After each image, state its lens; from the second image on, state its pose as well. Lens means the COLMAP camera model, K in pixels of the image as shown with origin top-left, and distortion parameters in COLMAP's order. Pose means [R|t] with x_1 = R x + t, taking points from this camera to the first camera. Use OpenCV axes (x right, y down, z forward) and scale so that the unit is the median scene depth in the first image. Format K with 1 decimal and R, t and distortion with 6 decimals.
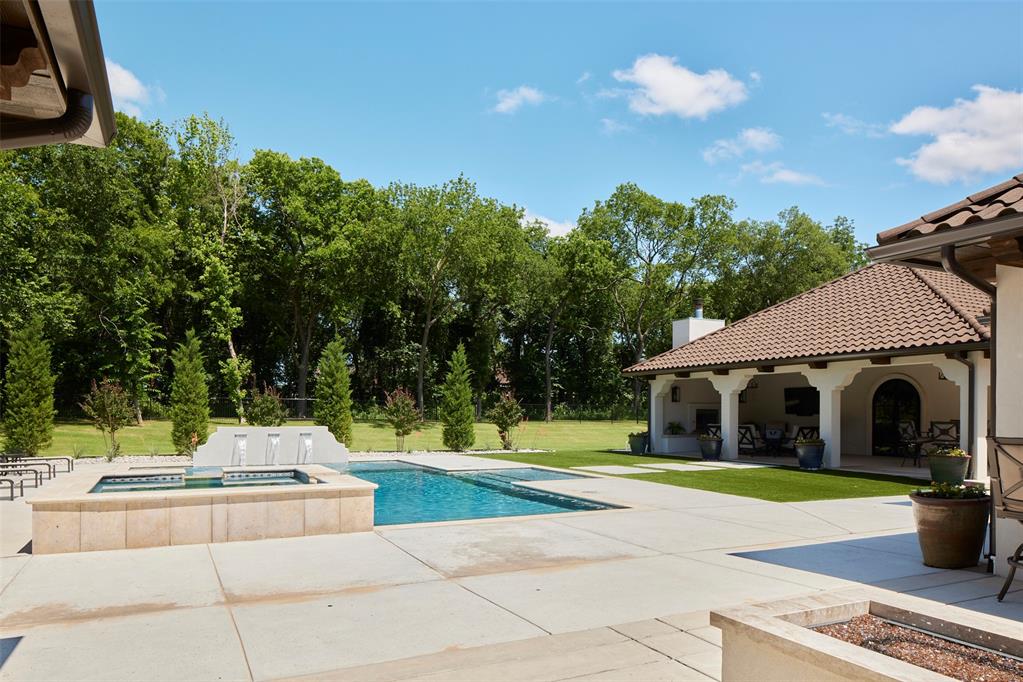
lens RADIAL K [[689.7, 0, 509.6], [0, 689.7, 410.8], [0, 0, 1]] dist [-0.006421, -0.001311]
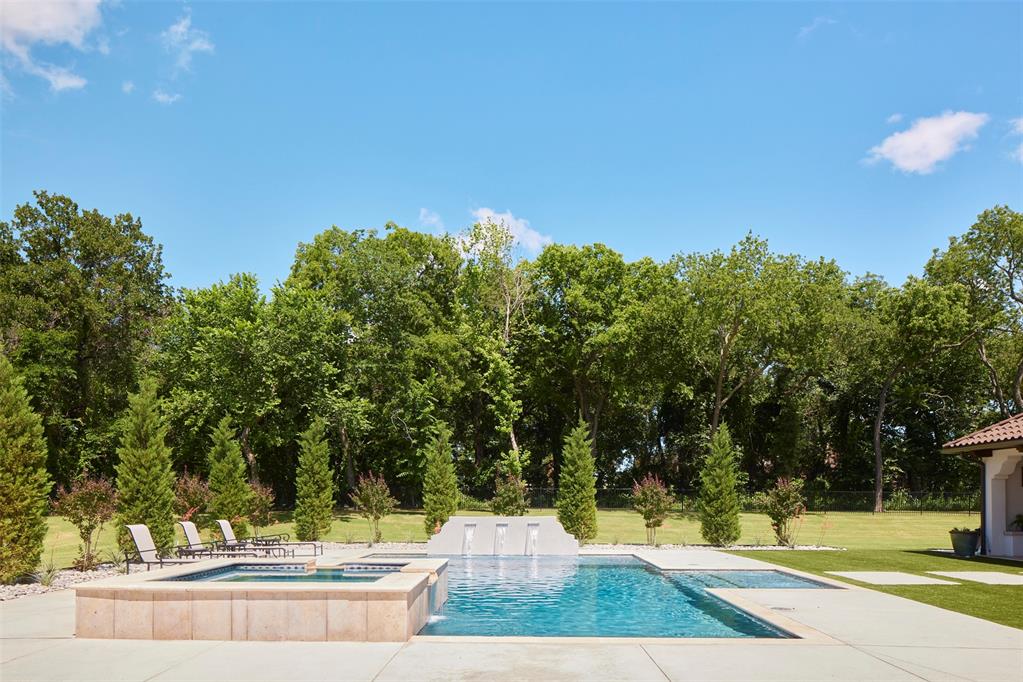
lens RADIAL K [[692.6, 0, 506.4], [0, 692.6, 494.6], [0, 0, 1]] dist [-0.007110, -0.001351]
pose [[0.879583, -0.007360, -0.475689, 0.101652], [0.003275, 0.999950, -0.009414, 0.000728], [0.475735, 0.006723, 0.879563, 0.100639]]
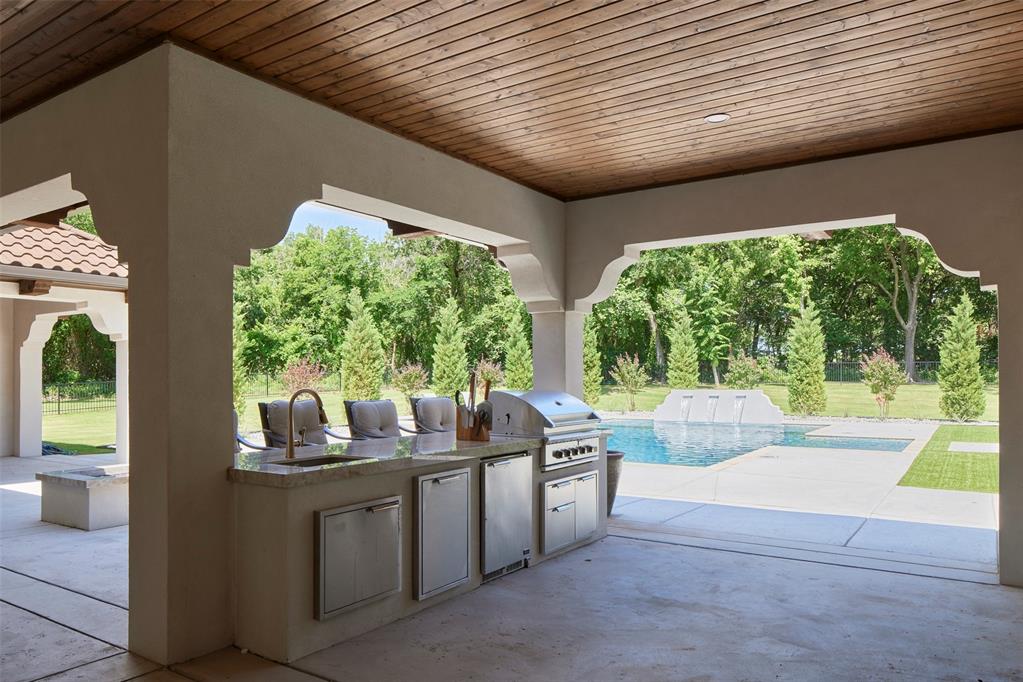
lens RADIAL K [[717.3, 0, 510.4], [0, 717.3, 373.0], [0, 0, 1]] dist [-0.001649, 0.000016]
pose [[0.500049, -0.010889, -0.865929, 0.401958], [0.009436, 0.999930, -0.007125, 0.000136], [0.865946, -0.004608, 0.500116, 0.075958]]
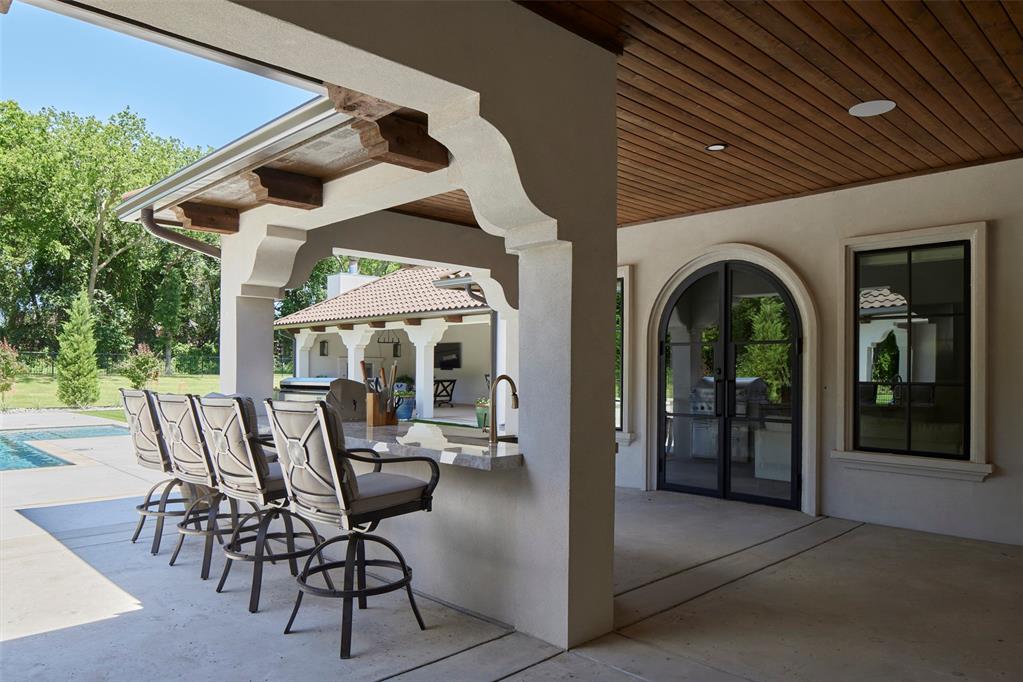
lens RADIAL K [[688.3, 0, 509.9], [0, 688.3, 362.7], [0, 0, 1]] dist [-0.007878, -0.002599]
pose [[0.952277, 0.003688, 0.305213, 0.187749], [-0.002805, 0.999991, -0.003330, -0.000142], [-0.305223, 0.002314, 0.952278, -0.038873]]
